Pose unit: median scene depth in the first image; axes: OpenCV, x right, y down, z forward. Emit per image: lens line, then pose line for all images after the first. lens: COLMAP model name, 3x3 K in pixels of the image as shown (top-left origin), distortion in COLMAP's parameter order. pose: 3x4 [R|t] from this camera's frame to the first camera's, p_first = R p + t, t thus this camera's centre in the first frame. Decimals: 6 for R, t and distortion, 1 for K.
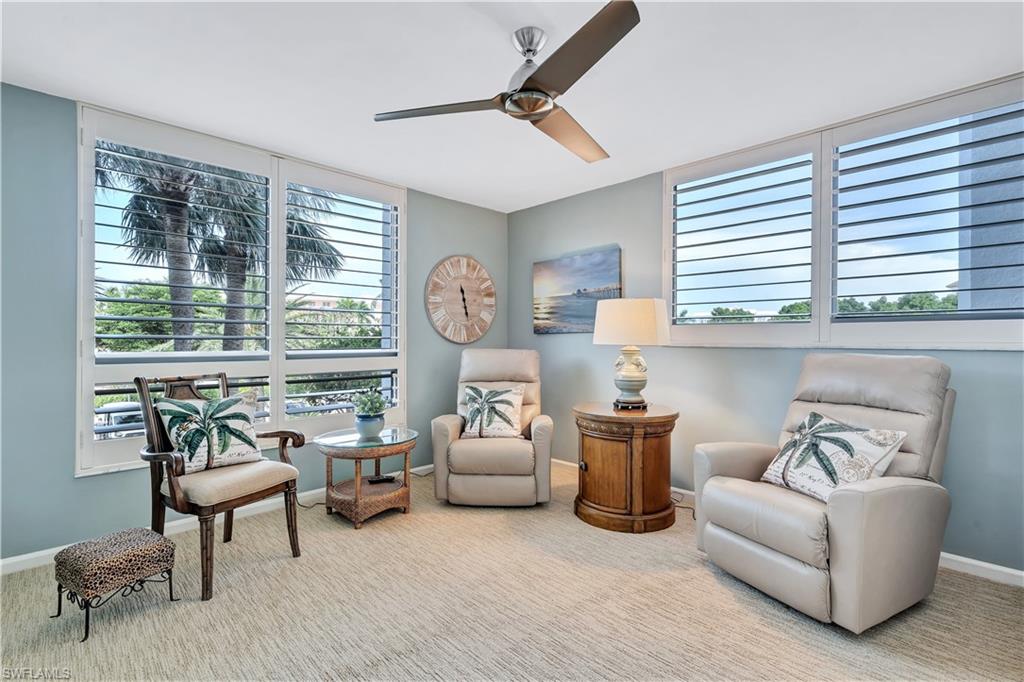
lens RADIAL K [[470.6, 0, 514.1], [0, 470.6, 343.3], [0, 0, 1]] dist [-0.001482, 0.001154]
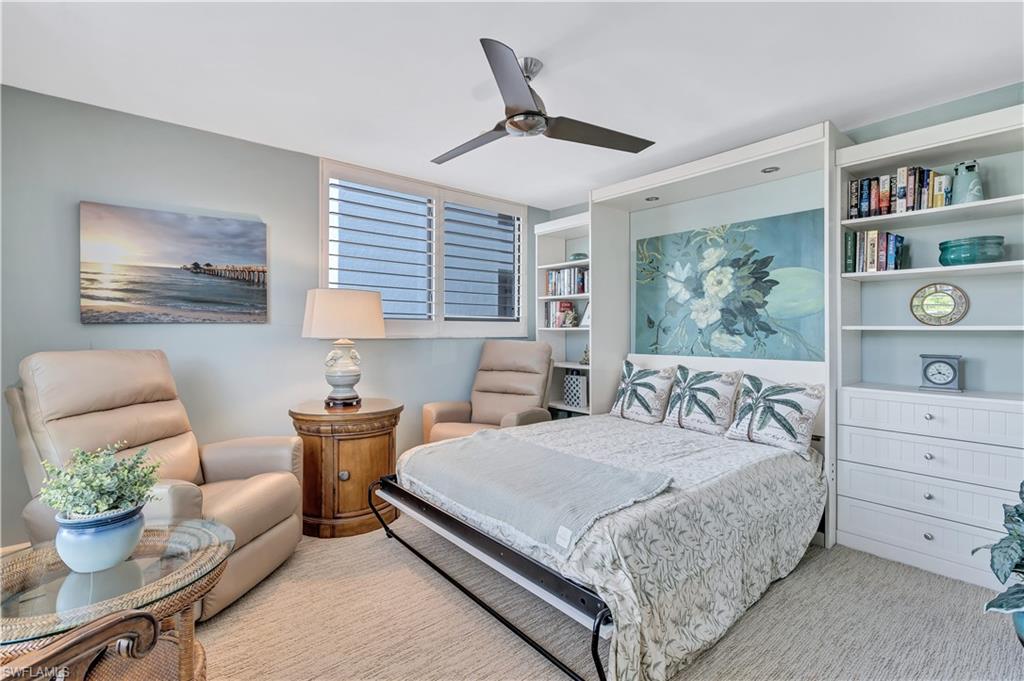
lens RADIAL K [[470.6, 0, 514.5], [0, 470.6, 332.6], [0, 0, 1]] dist [-0.001482, 0.001154]
pose [[0.093815, -0.005910, 0.995572, -0.543849], [0.004958, 0.999973, 0.005469, -0.009909], [-0.995577, 0.004423, 0.093841, 0.461947]]
